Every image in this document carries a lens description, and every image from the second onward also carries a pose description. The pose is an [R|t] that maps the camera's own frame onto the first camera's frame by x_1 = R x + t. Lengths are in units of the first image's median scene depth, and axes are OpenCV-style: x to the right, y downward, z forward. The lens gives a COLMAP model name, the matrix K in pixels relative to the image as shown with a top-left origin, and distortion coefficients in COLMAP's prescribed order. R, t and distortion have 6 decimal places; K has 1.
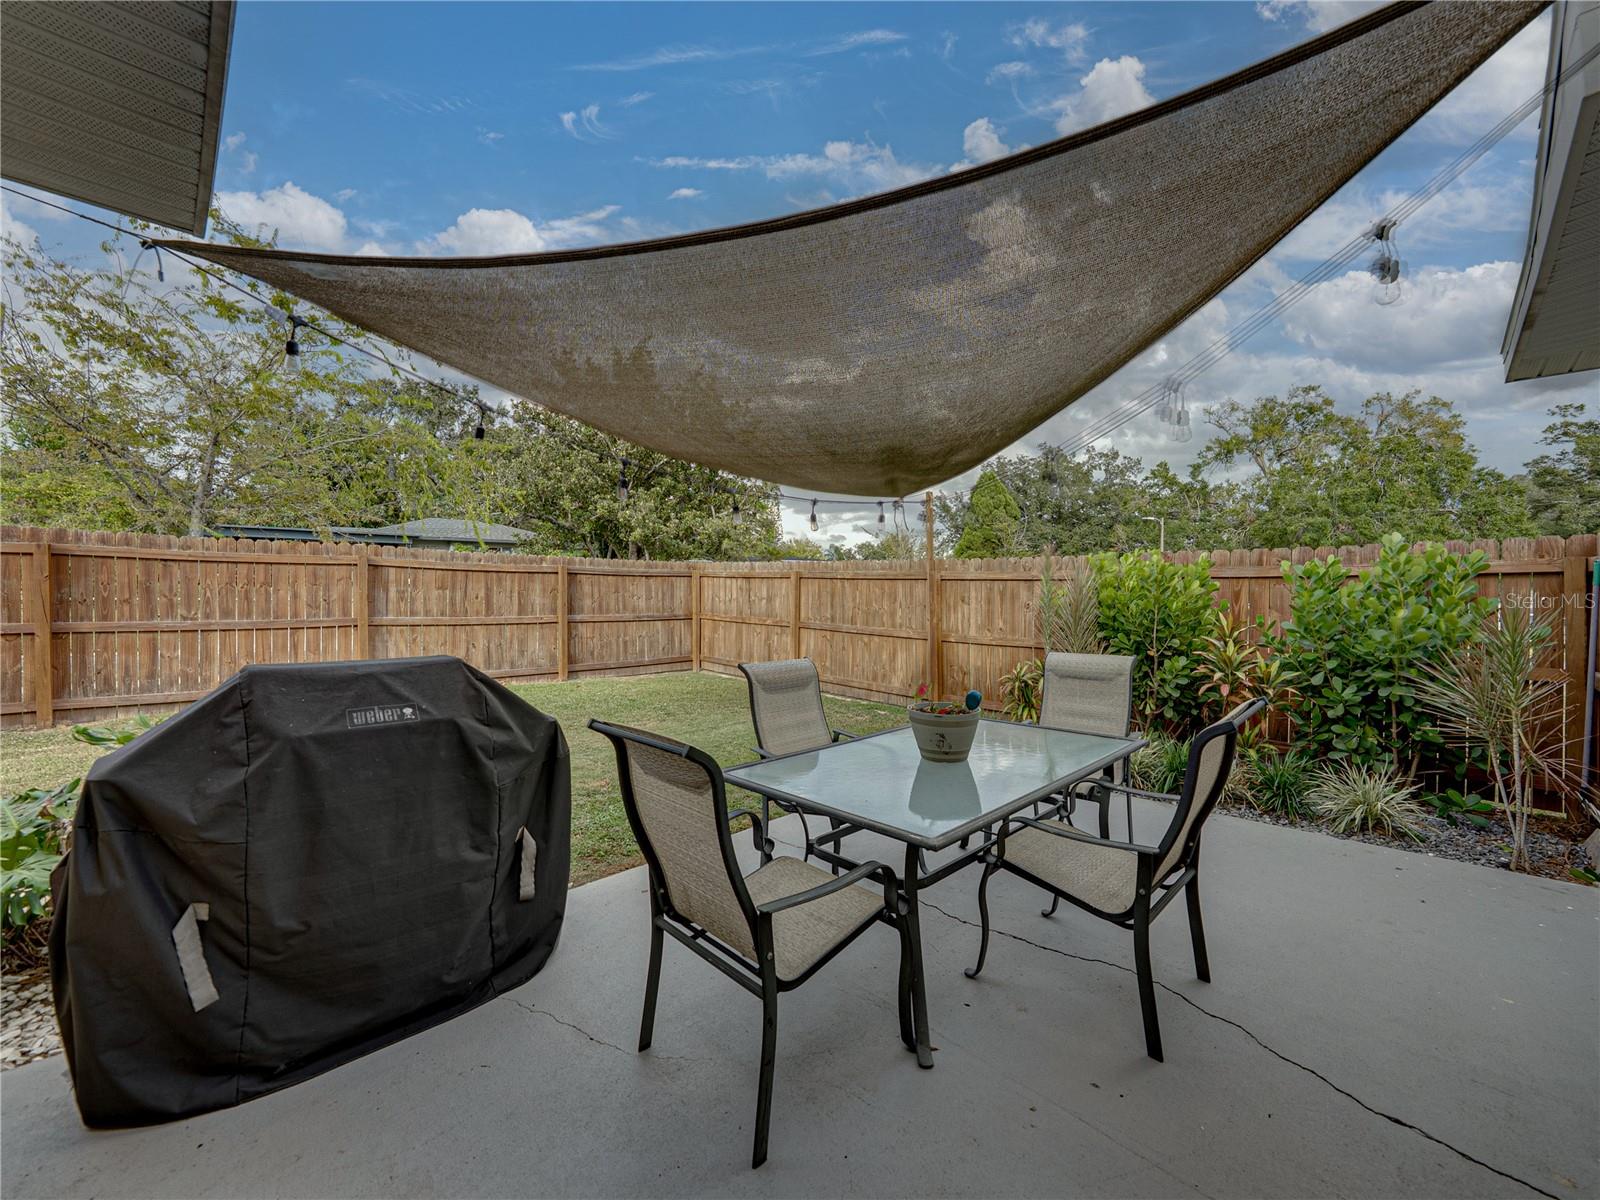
lens RADIAL K [[618.2, 0, 781.5], [0, 618.2, 599.6], [0, 0, 1]] dist [-0.003887, -0.000686]
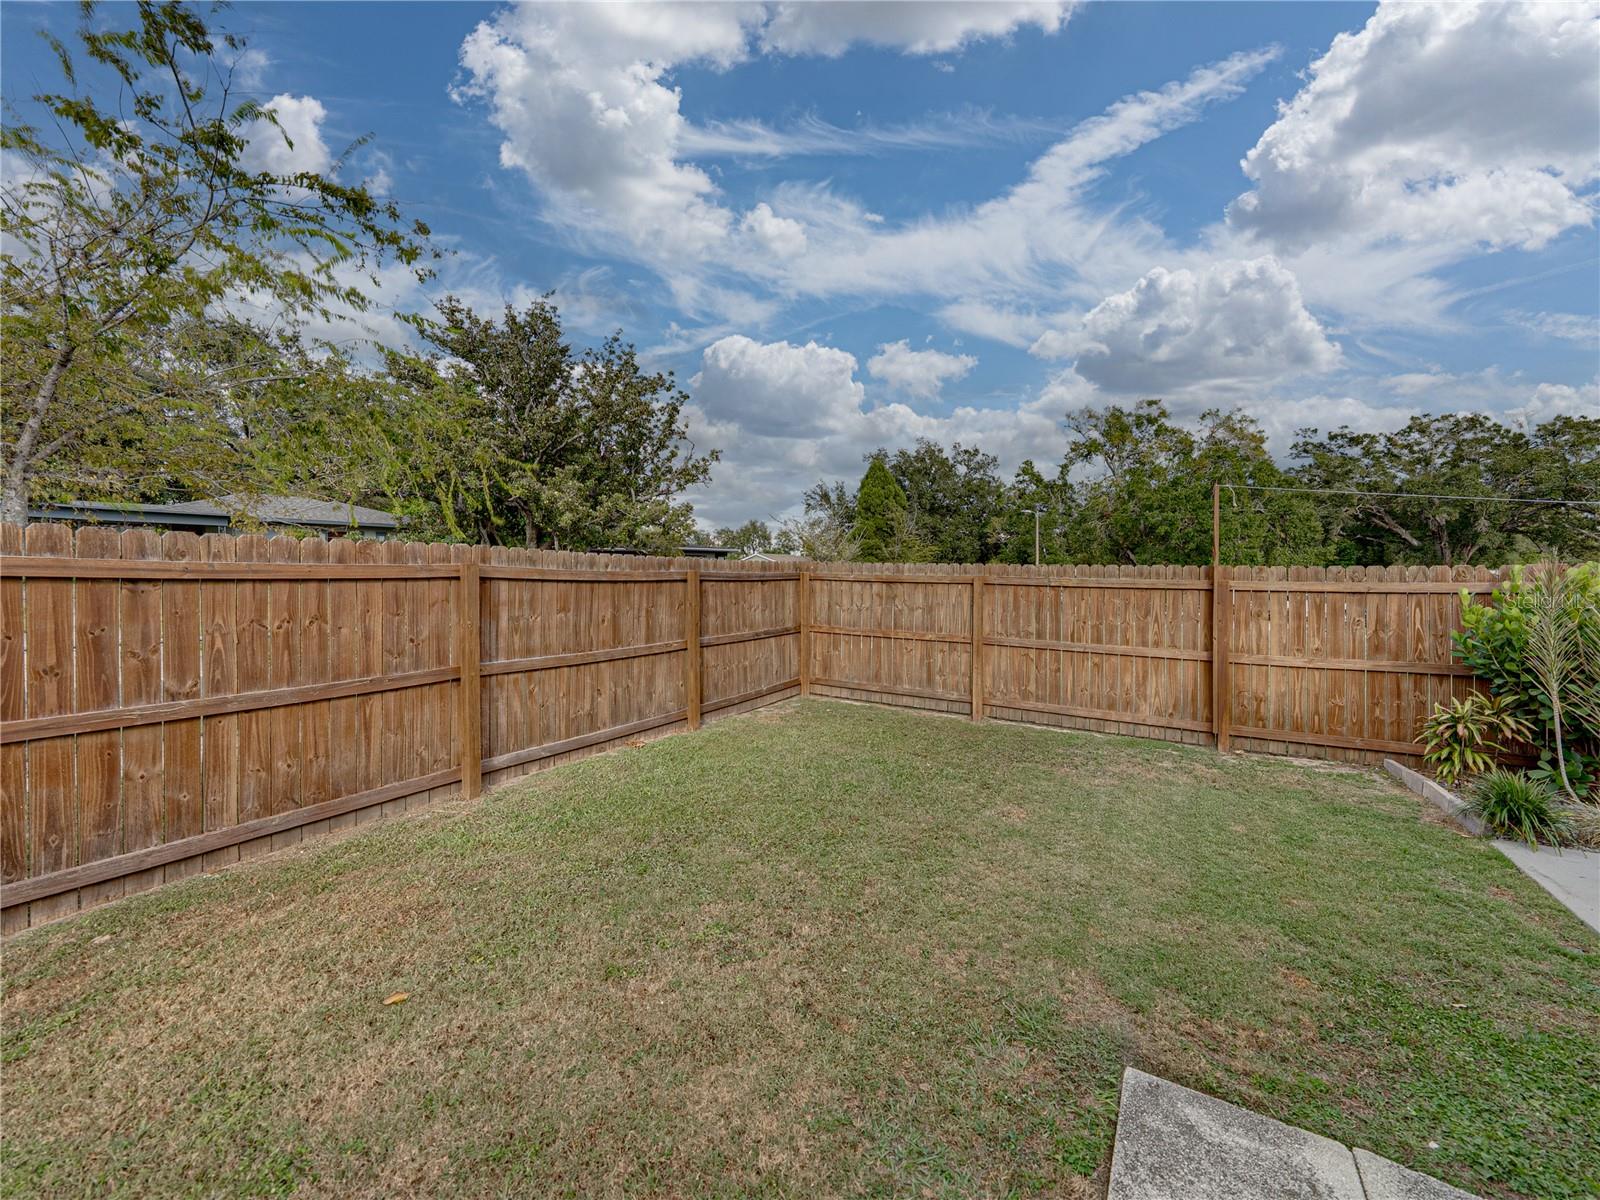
lens RADIAL K [[618.2, 0, 800.5], [0, 618.2, 584.3], [0, 0, 1]] dist [-0.003887, -0.000686]
pose [[0.964120, -0.010743, 0.265249, -0.458660], [0.010934, 0.999940, 0.000755, -0.041230], [-0.265242, 0.002172, 0.964180, 0.287656]]
